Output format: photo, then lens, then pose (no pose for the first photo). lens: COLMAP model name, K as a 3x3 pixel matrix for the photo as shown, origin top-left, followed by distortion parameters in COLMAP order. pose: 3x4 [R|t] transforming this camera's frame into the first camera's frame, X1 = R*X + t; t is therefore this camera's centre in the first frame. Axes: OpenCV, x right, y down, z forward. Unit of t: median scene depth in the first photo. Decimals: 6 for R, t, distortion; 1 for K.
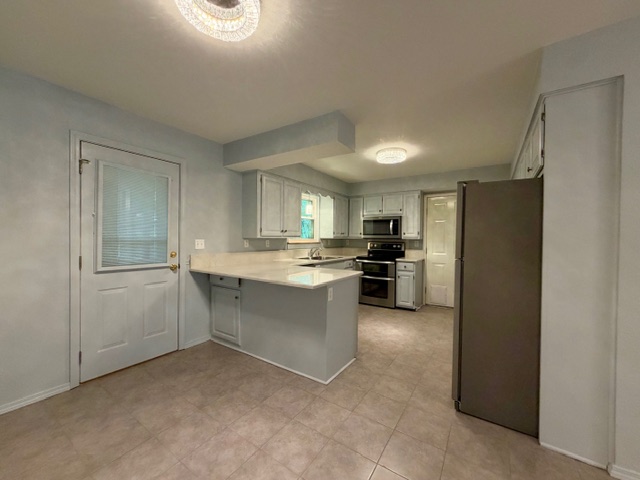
lens RADIAL K [[255.0, 0, 319.0], [0, 255.0, 240.5], [0, 0, 1]] dist [0.001062, 0.000008]
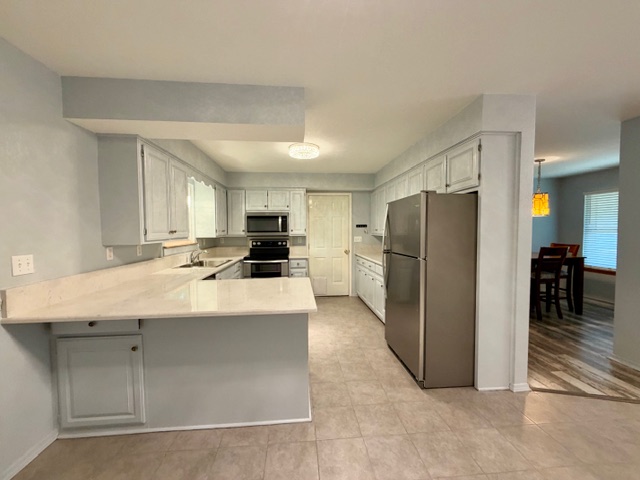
lens RADIAL K [[255.0, 0, 319.2], [0, 255.0, 240.3], [0, 0, 1]] dist [0.001062, 0.000008]
pose [[0.781146, -0.040900, 0.623008, -0.308589], [0.021401, 0.999020, 0.038751, -0.037982], [-0.623982, -0.016937, 0.781255, 0.237914]]
